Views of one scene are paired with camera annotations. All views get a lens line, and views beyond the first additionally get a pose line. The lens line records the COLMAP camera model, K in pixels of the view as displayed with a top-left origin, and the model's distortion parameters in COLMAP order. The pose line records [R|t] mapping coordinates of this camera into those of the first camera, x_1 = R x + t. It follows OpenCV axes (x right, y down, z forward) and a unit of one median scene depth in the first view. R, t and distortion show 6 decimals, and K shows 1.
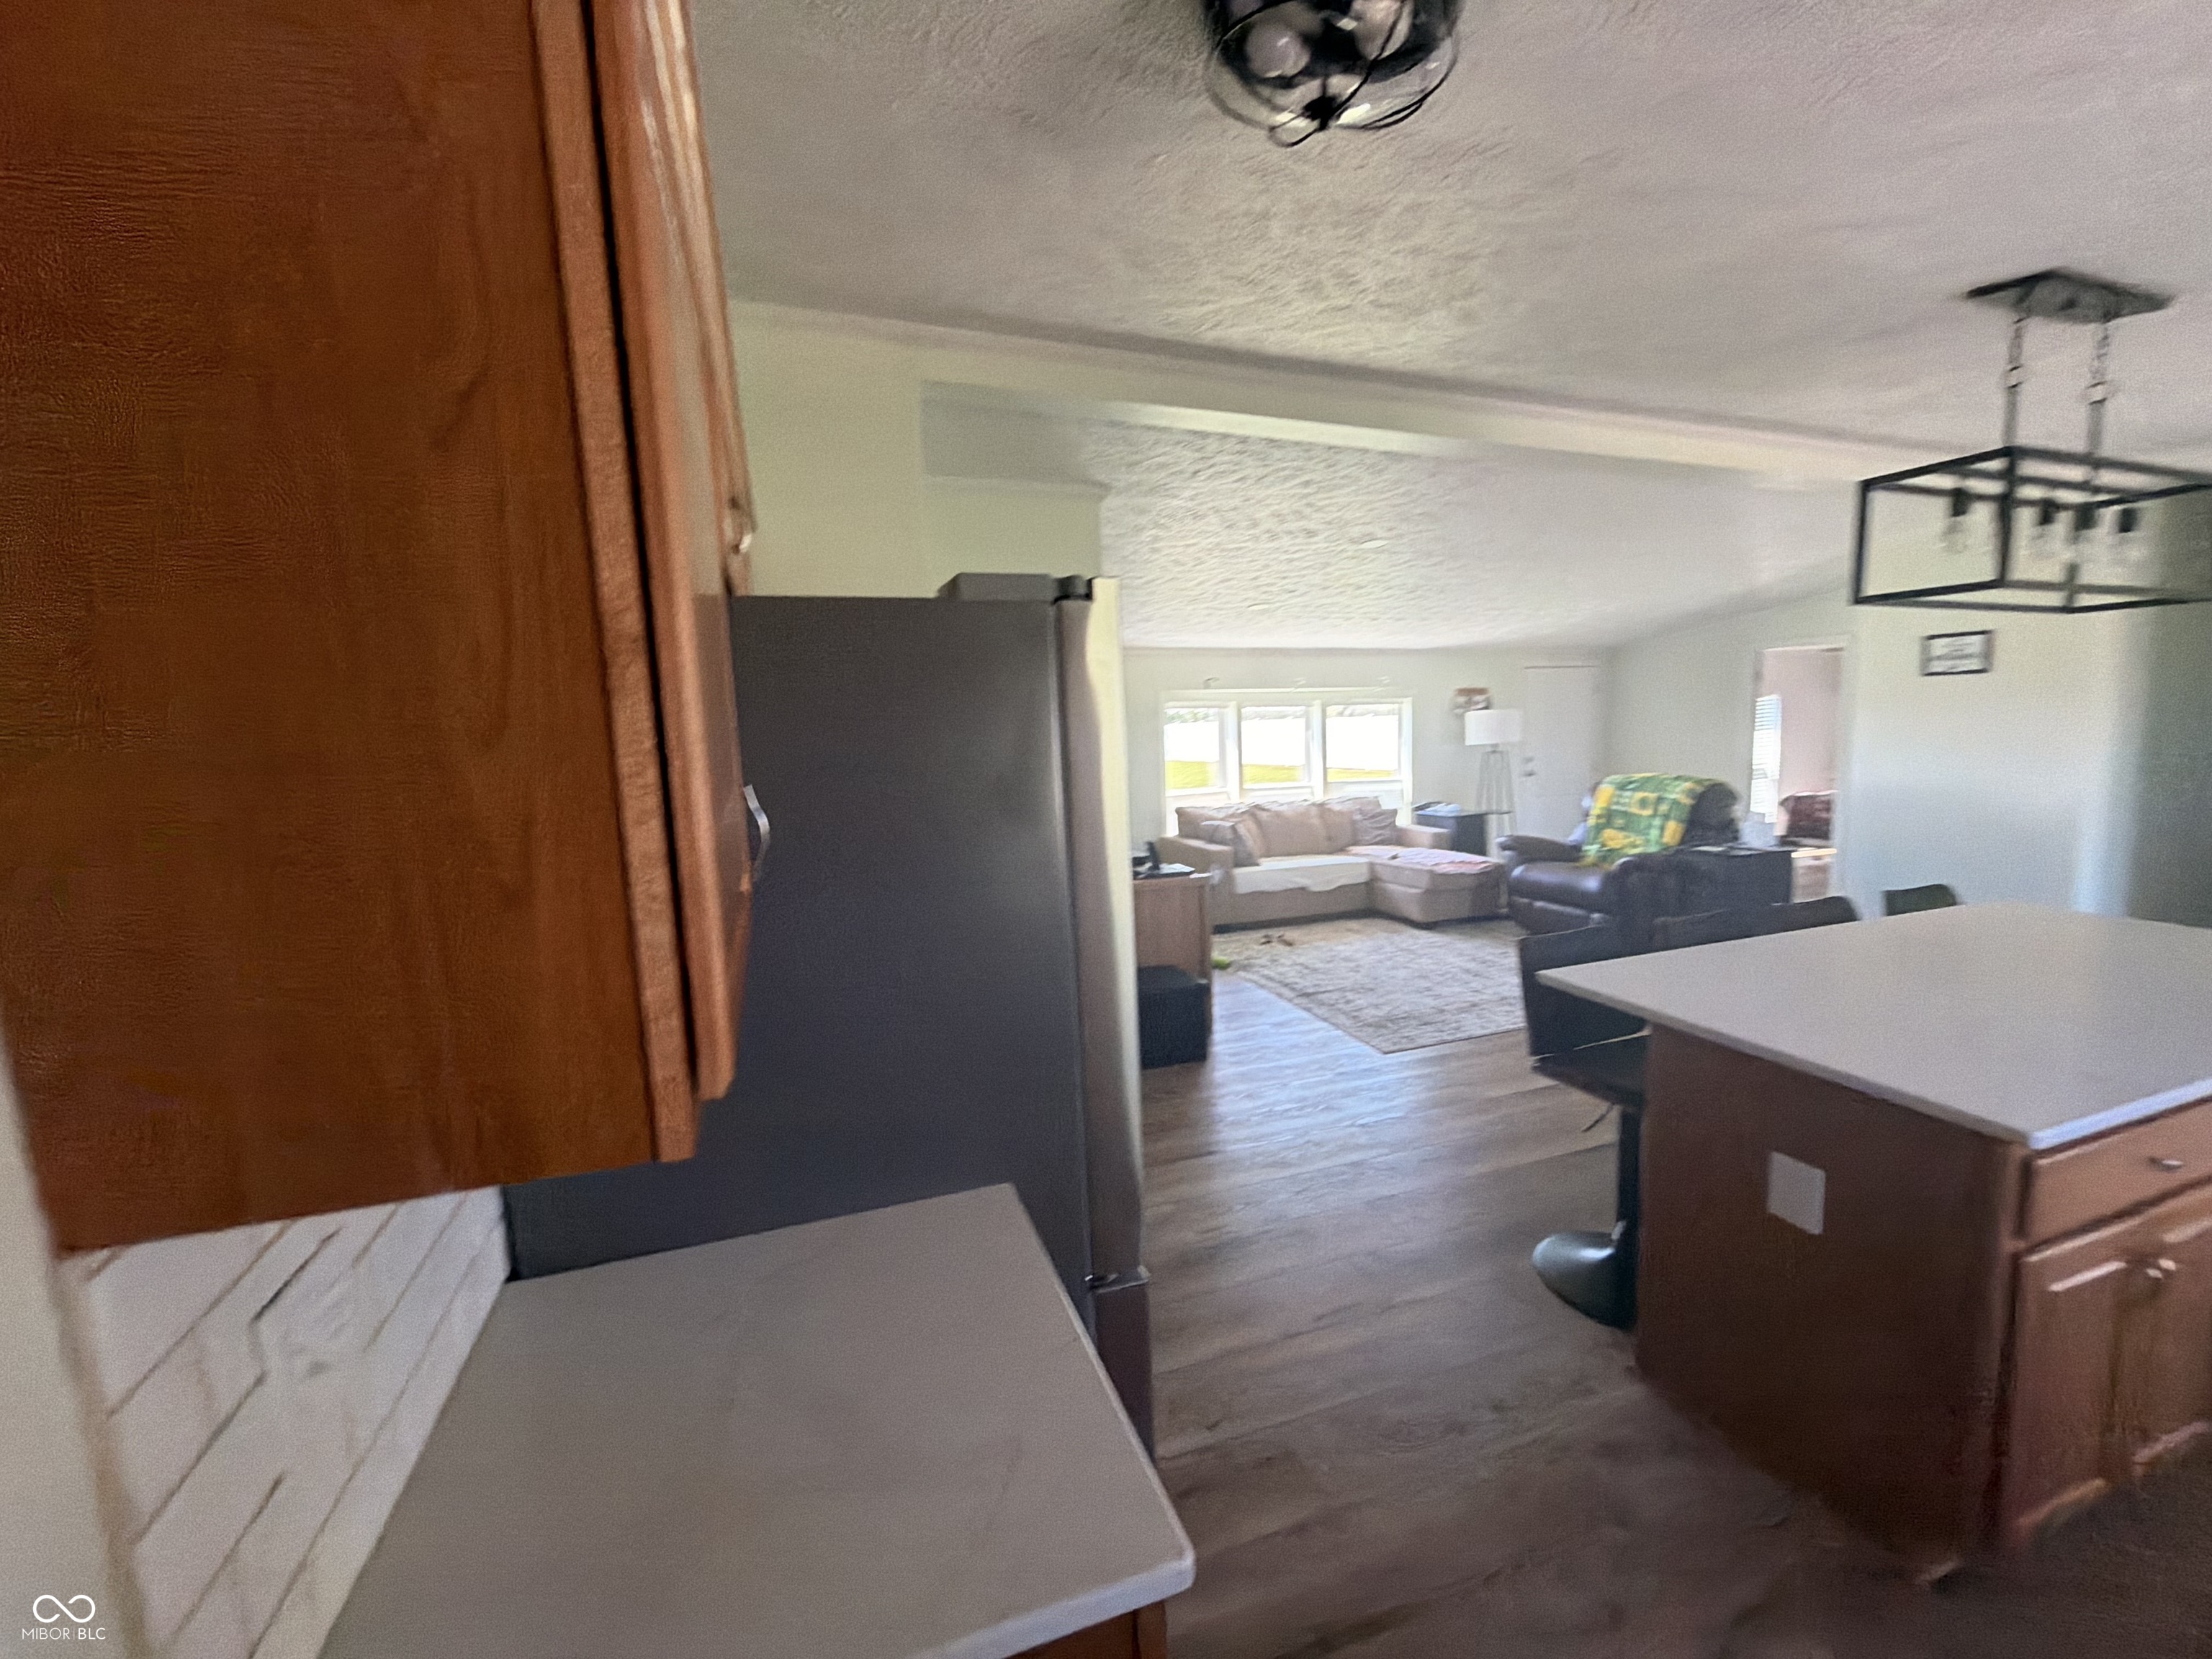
lens RADIAL K [[888.0, 0, 1109.5], [0, 888.0, 824.3], [0, 0, 1]] dist [-0.001027, -0.000013]
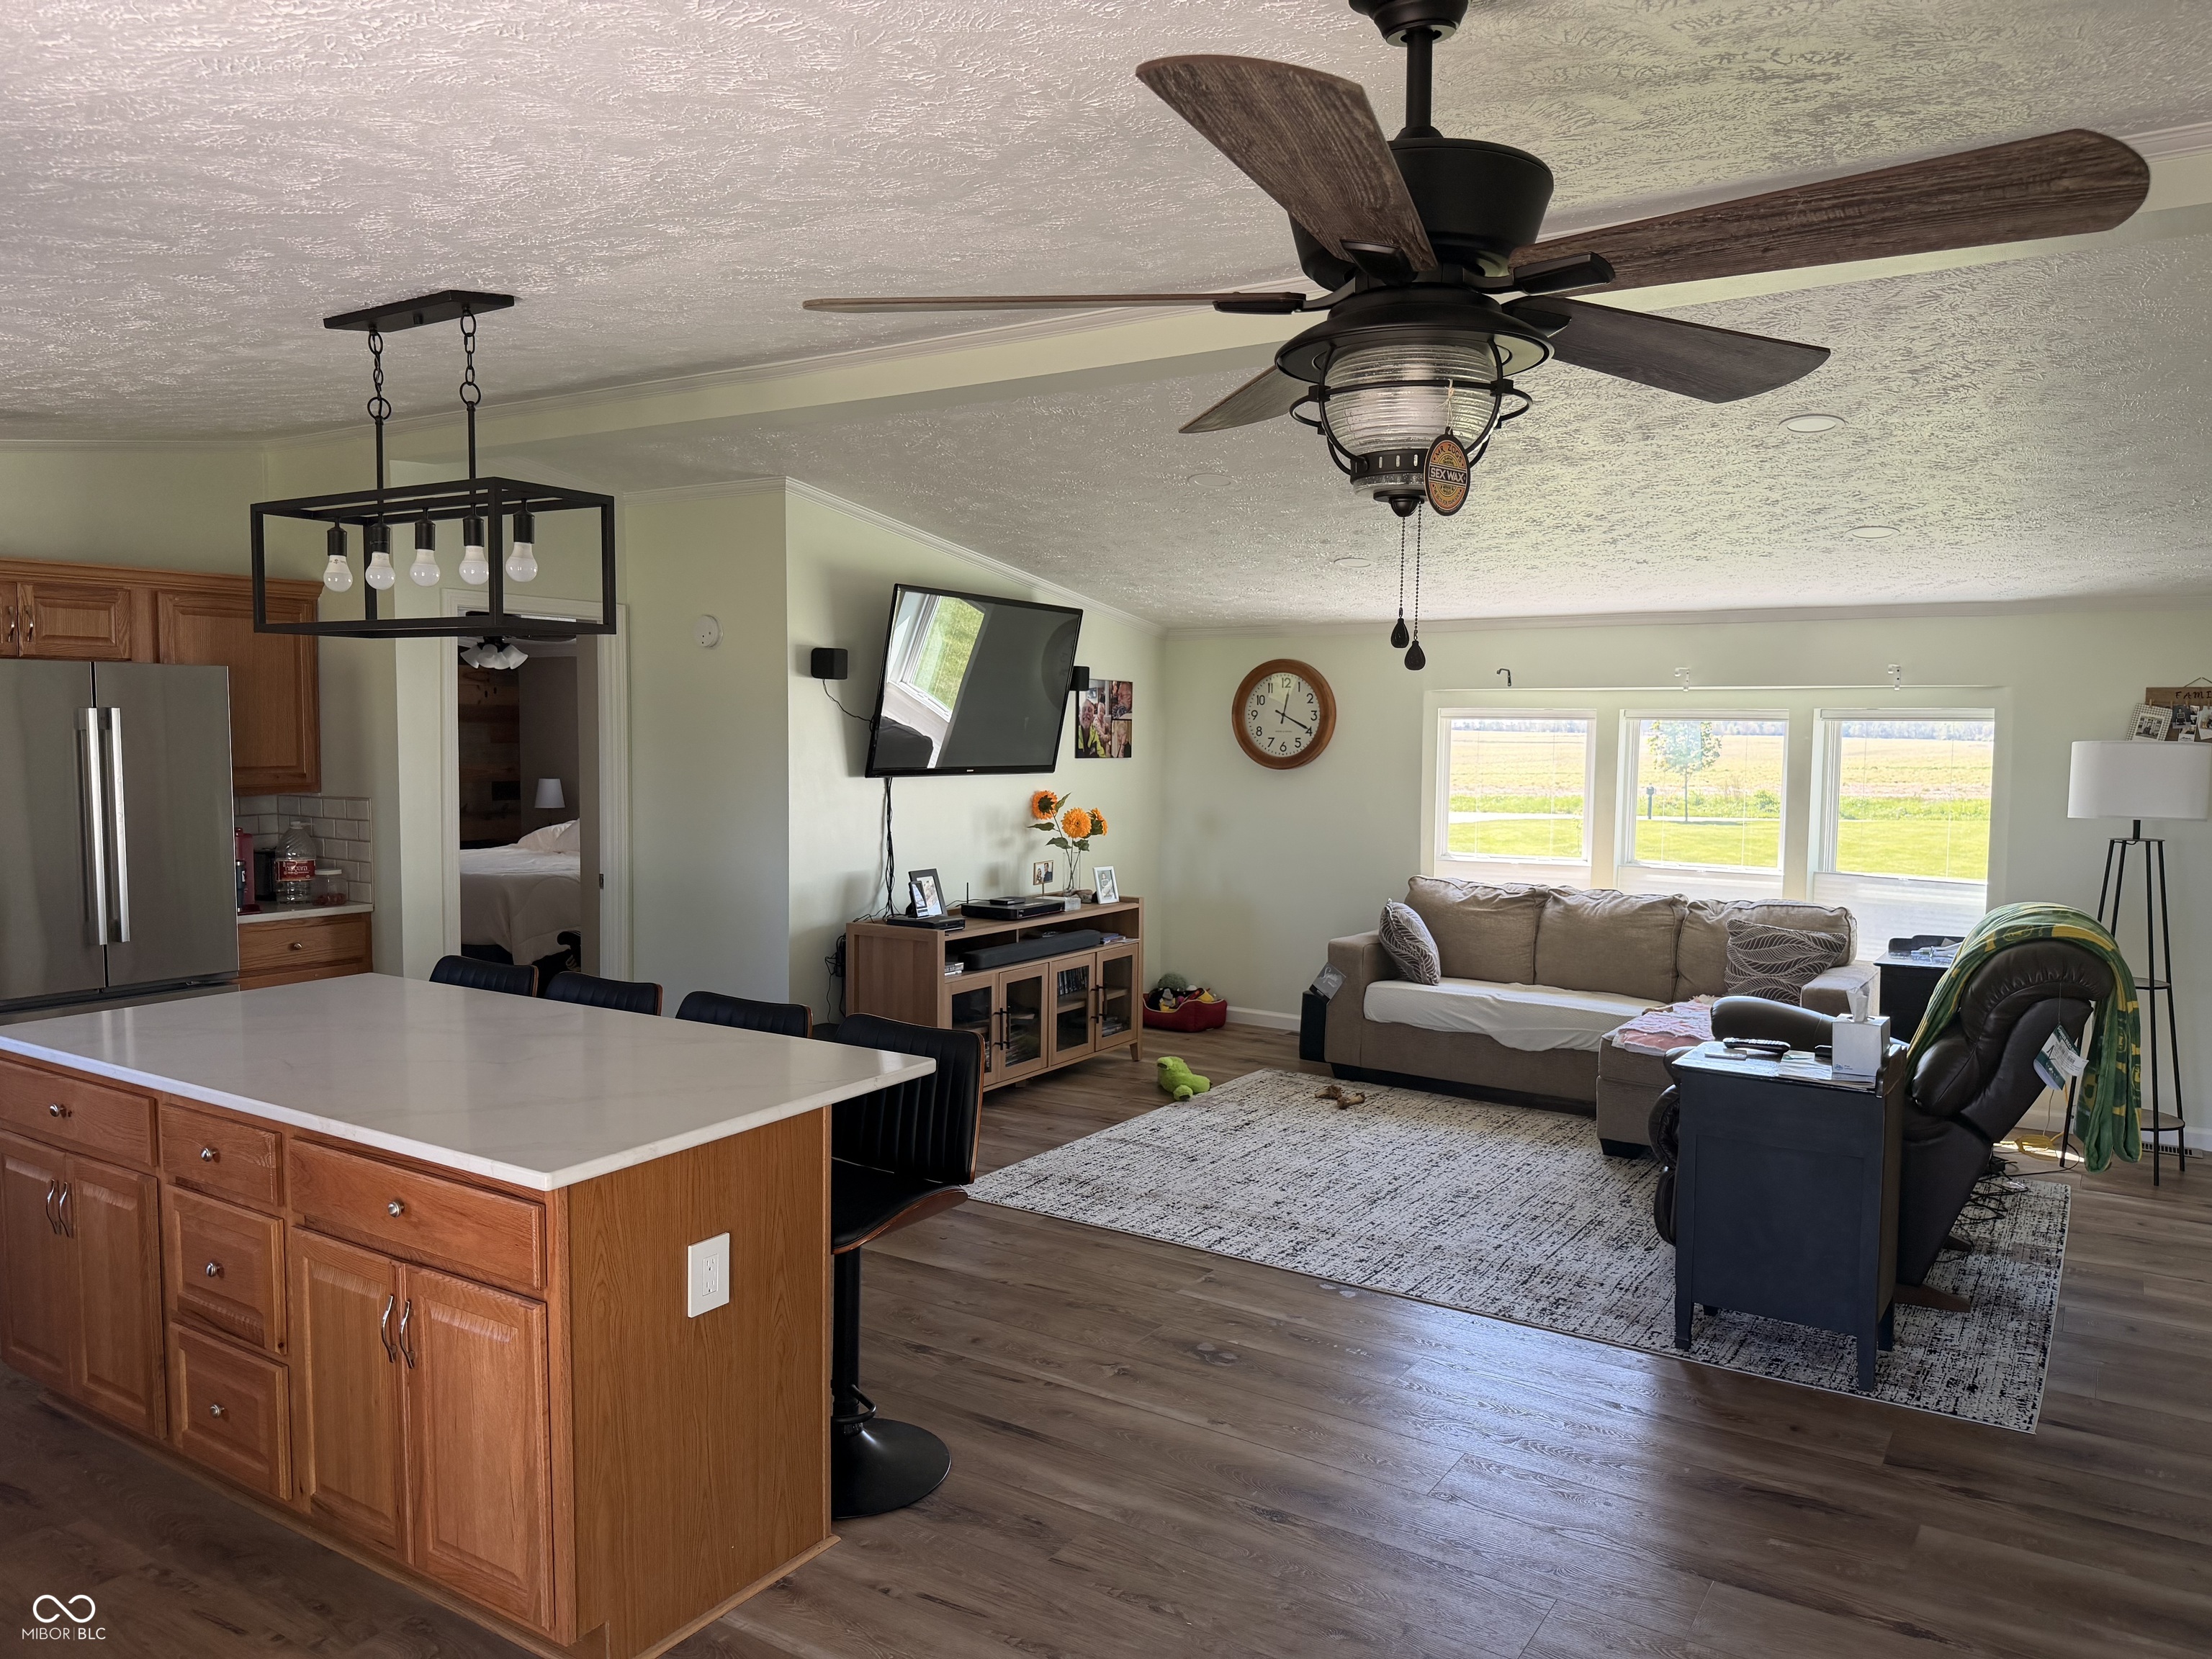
lens RADIAL K [[1554.1, 0, 1106.1], [0, 1554.1, 835.2], [0, 0, 1]] dist [0.004587, 0.000641]
pose [[0.585592, 0.085594, -0.806074, 0.989580], [-0.116420, 0.992981, 0.020865, -0.056461], [0.802202, 0.081624, 0.591447, 0.223259]]
